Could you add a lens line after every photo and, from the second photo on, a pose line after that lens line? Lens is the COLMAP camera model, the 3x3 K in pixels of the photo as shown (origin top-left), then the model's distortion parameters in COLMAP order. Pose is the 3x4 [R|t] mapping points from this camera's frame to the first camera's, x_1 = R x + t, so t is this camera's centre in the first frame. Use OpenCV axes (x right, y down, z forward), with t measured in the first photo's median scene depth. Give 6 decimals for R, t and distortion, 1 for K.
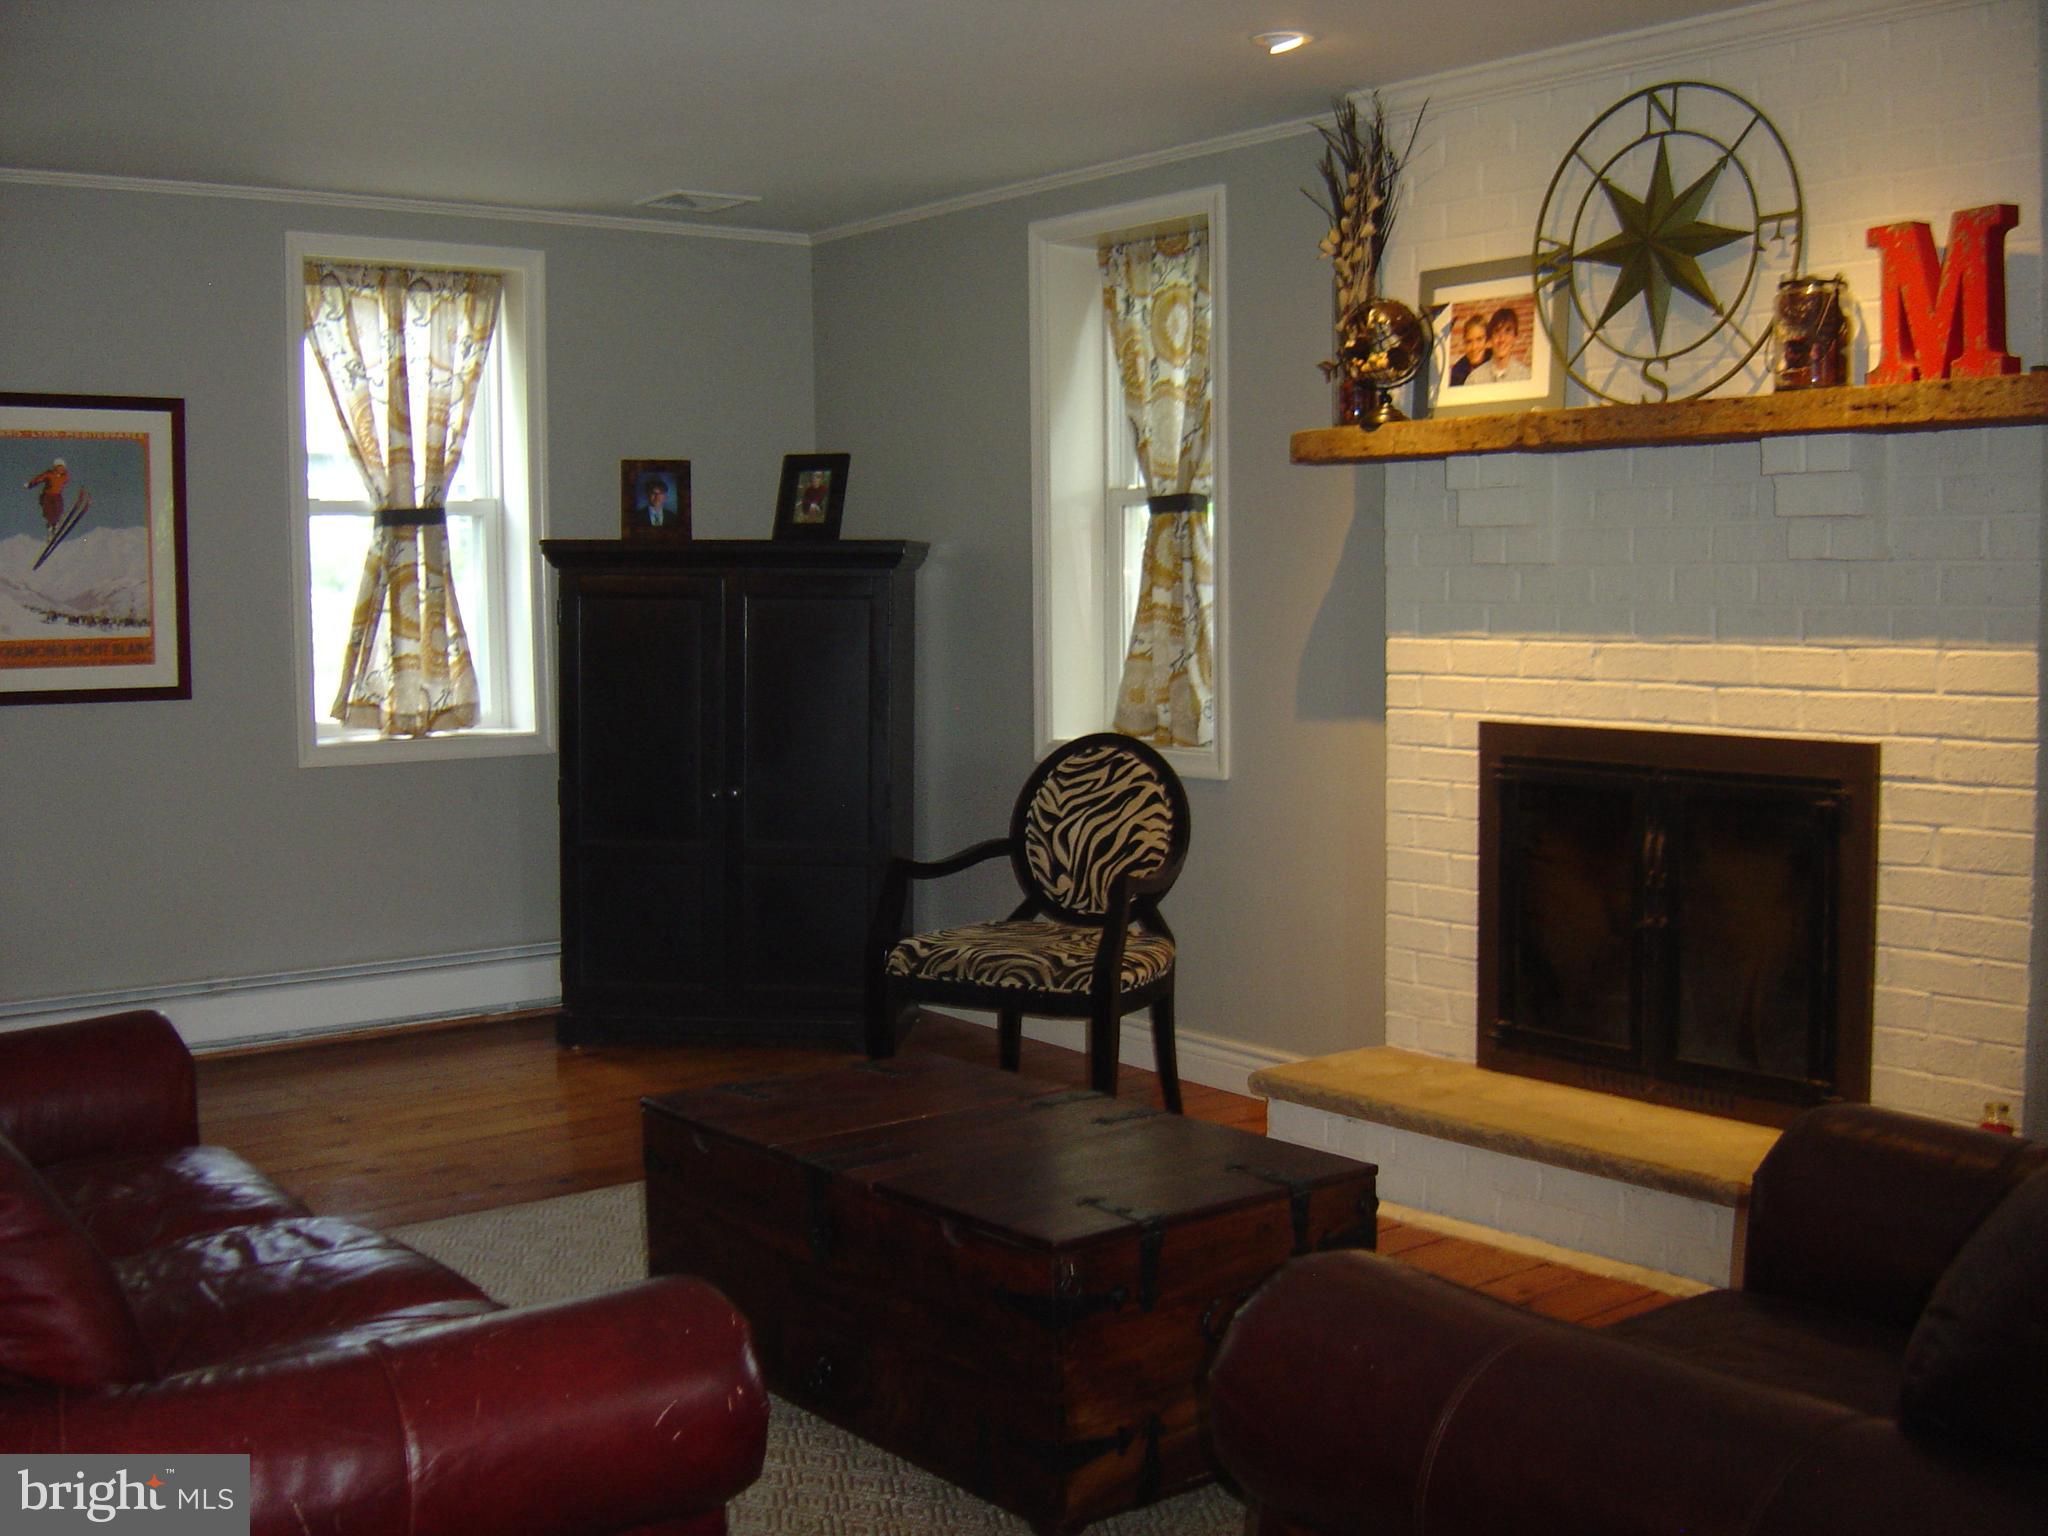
lens RADIAL K [[2242.1, 0, 1033.6], [0, 2242.1, 754.2], [0, 0, 1]] dist [-0.143088, 0.000000]
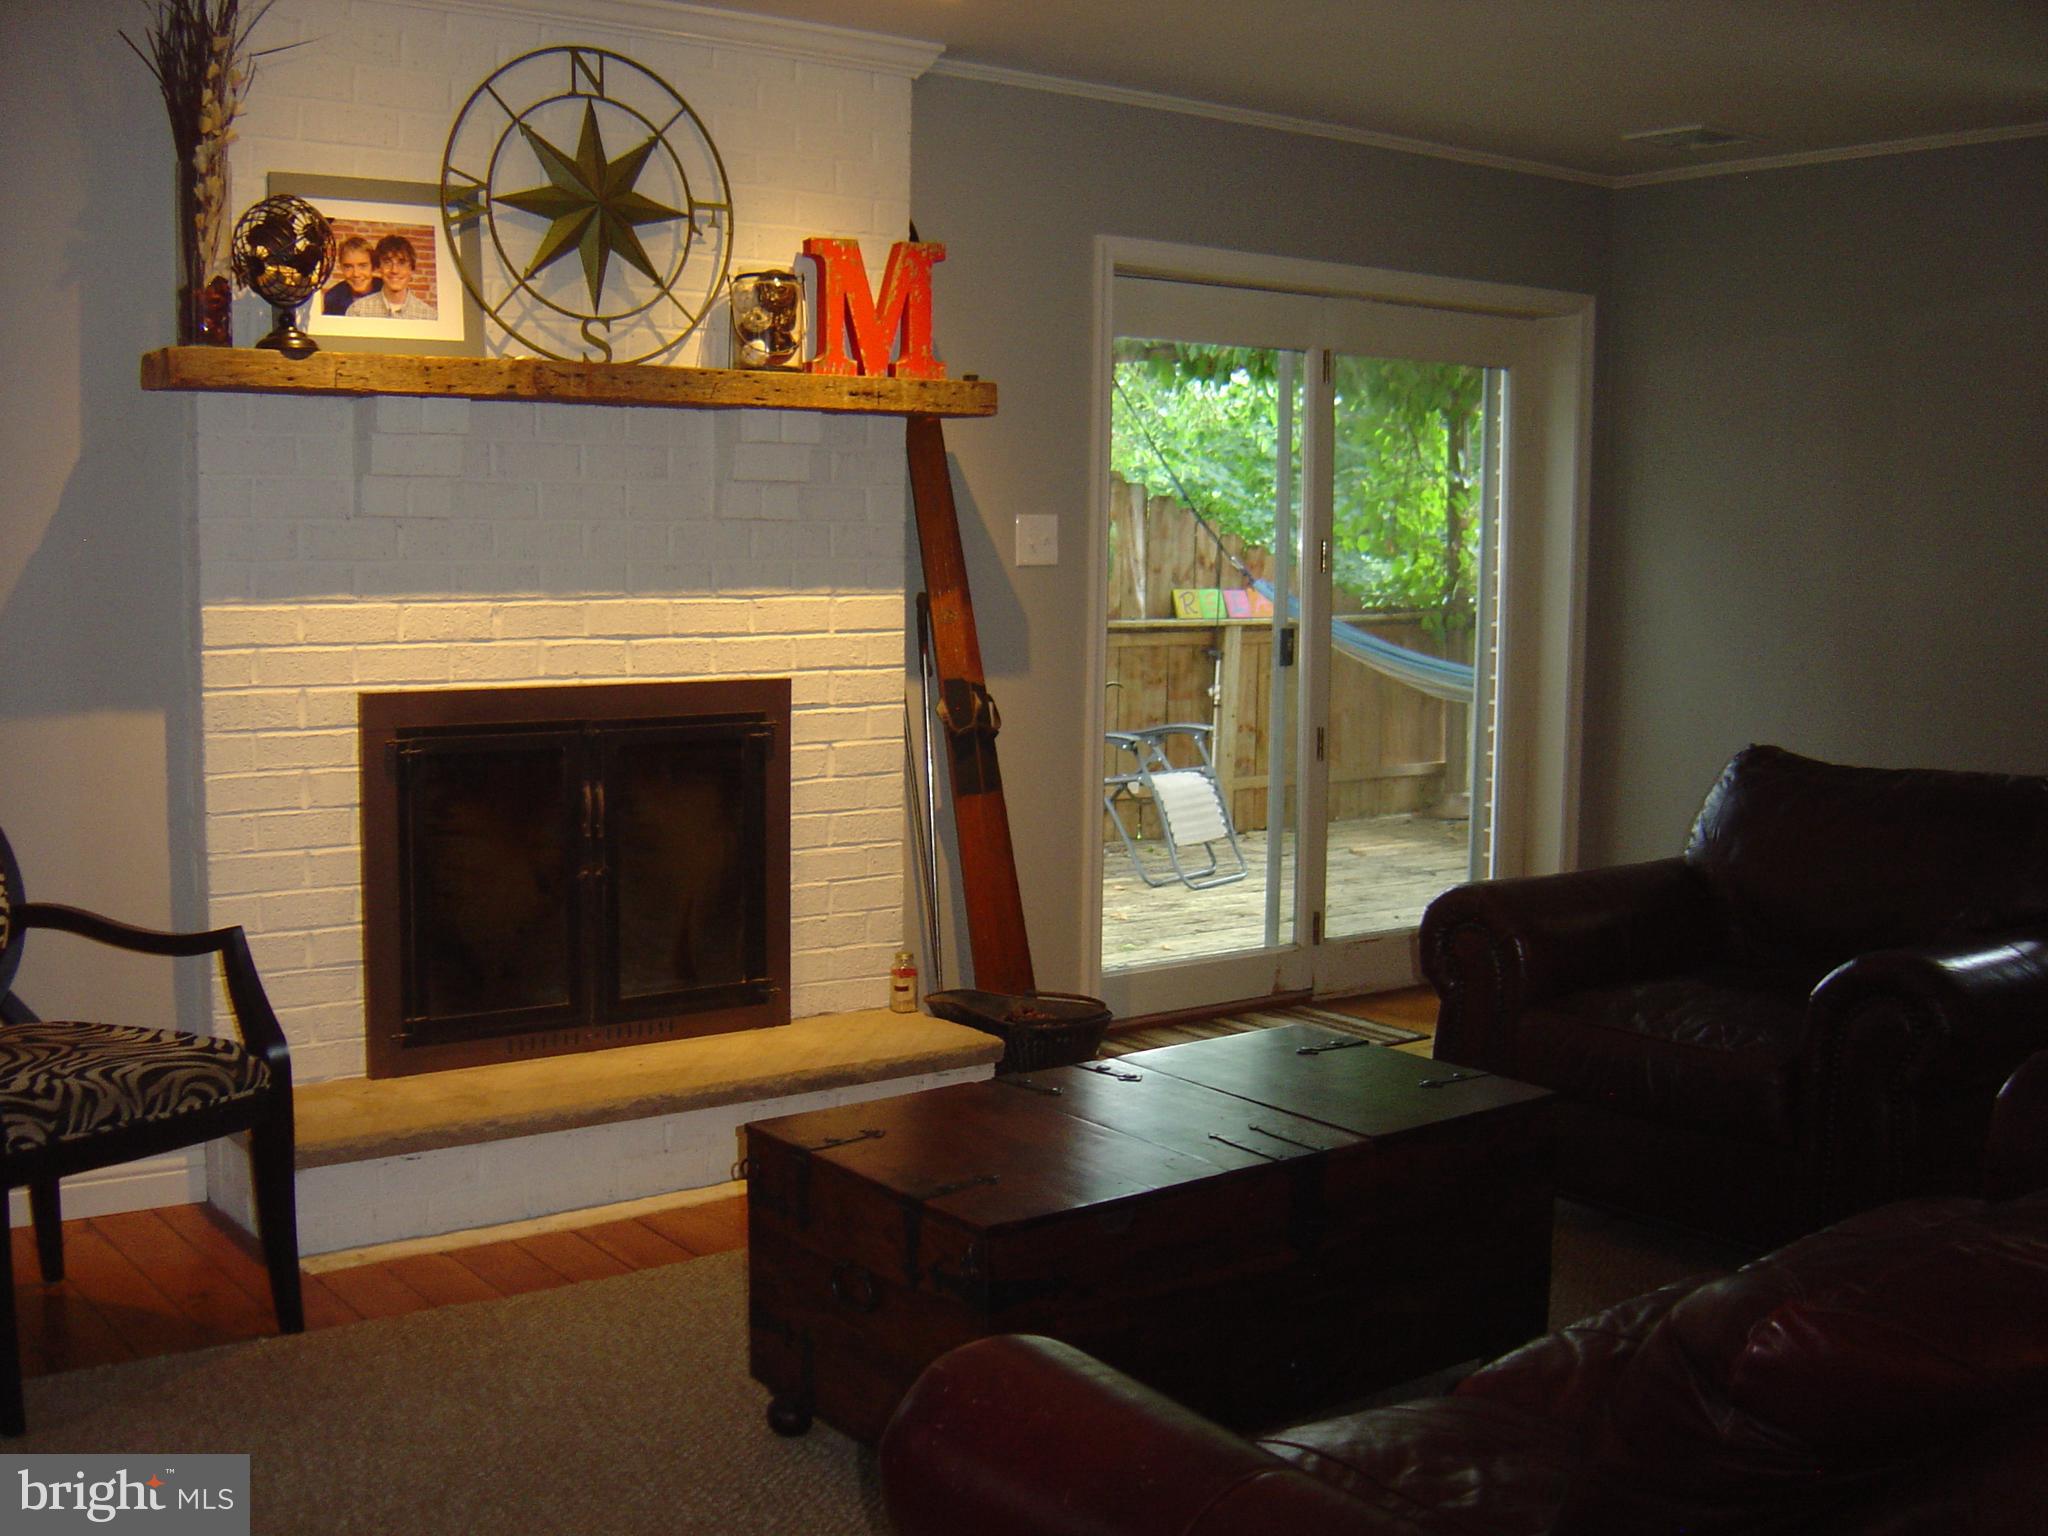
lens RADIAL K [[2242.1, 0, 1033.2], [0, 2242.1, 789.2], [0, 0, 1]] dist [-0.143088, 0.000000]
pose [[0.027696, -0.102493, 0.994348, -0.735168], [0.065374, 0.992786, 0.100511, -0.052760], [-0.997476, 0.062220, 0.034197, 0.763830]]
